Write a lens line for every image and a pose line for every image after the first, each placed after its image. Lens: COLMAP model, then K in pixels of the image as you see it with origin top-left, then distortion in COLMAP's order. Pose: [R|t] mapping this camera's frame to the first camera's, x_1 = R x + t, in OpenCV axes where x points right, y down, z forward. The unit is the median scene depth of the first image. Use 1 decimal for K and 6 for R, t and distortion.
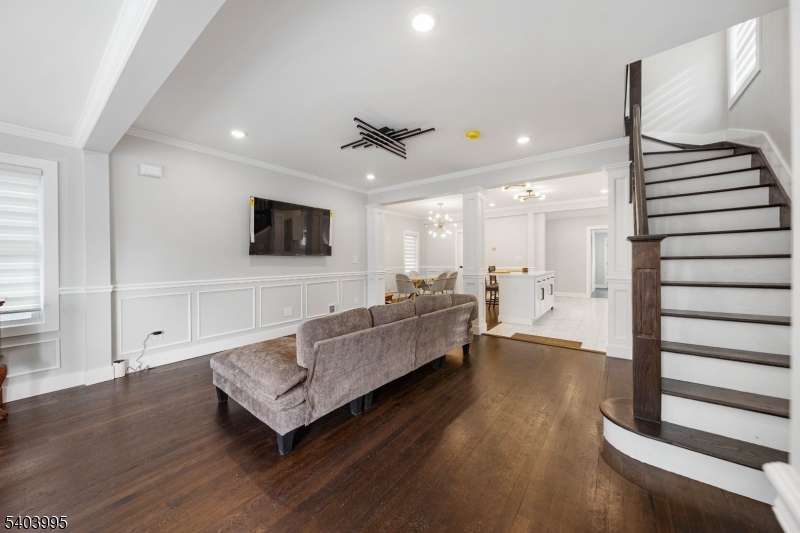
lens RADIAL K [[283.1, 0, 399.8], [0, 283.1, 261.4], [0, 0, 1]] dist [0.000053, -0.000006]
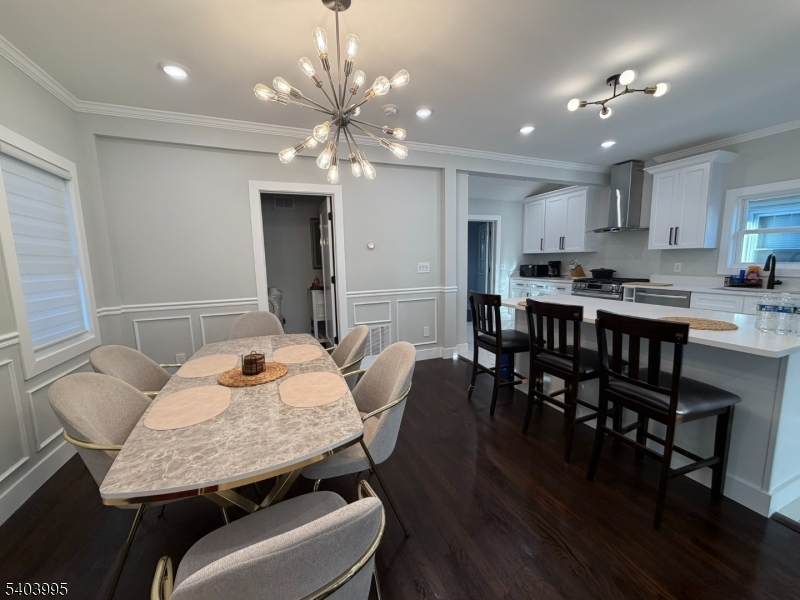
lens RADIAL K [[317.2, 0, 400.0], [0, 317.2, 300.0], [0, 0, 1]] dist [0.001925, -0.000525]
pose [[0.505443, -0.113507, 0.855361, -0.065095], [0.025094, 0.992824, 0.116920, -0.032059], [-0.862495, -0.037632, 0.504665, 1.281785]]
